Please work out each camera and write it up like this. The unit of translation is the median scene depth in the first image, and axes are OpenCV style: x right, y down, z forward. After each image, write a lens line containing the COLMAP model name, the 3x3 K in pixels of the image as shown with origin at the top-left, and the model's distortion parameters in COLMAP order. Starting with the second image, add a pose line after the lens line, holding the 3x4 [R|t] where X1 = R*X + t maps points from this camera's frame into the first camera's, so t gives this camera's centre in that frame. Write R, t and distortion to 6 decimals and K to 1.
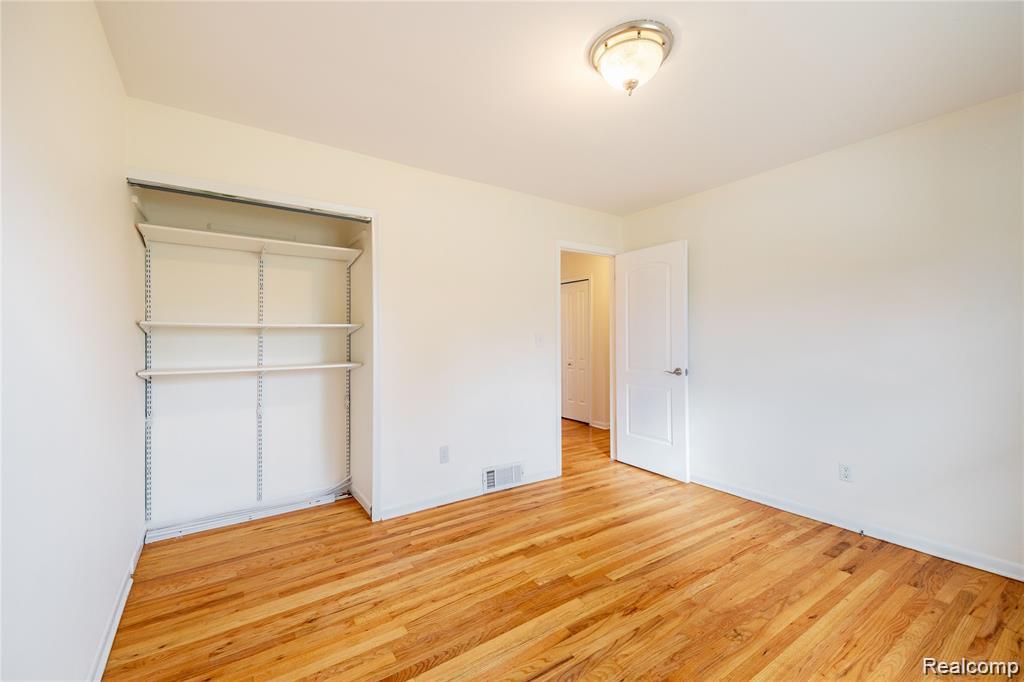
lens RADIAL K [[435.8, 0, 511.7], [0, 435.8, 338.5], [0, 0, 1]] dist [0.000584, 0.000001]
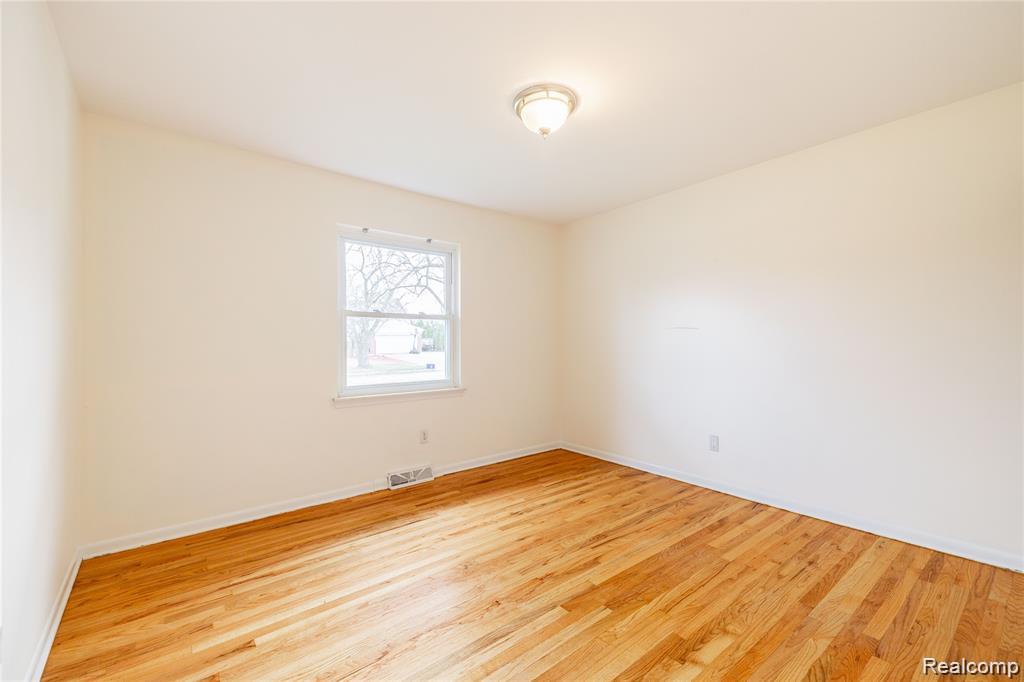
lens RADIAL K [[435.8, 0, 512.5], [0, 435.8, 339.7], [0, 0, 1]] dist [0.000584, 0.000001]
pose [[-0.997666, 0.014032, -0.066823, 0.405285], [0.013904, 0.999901, 0.002378, 0.014830], [0.066850, 0.001443, -0.997762, 2.000790]]
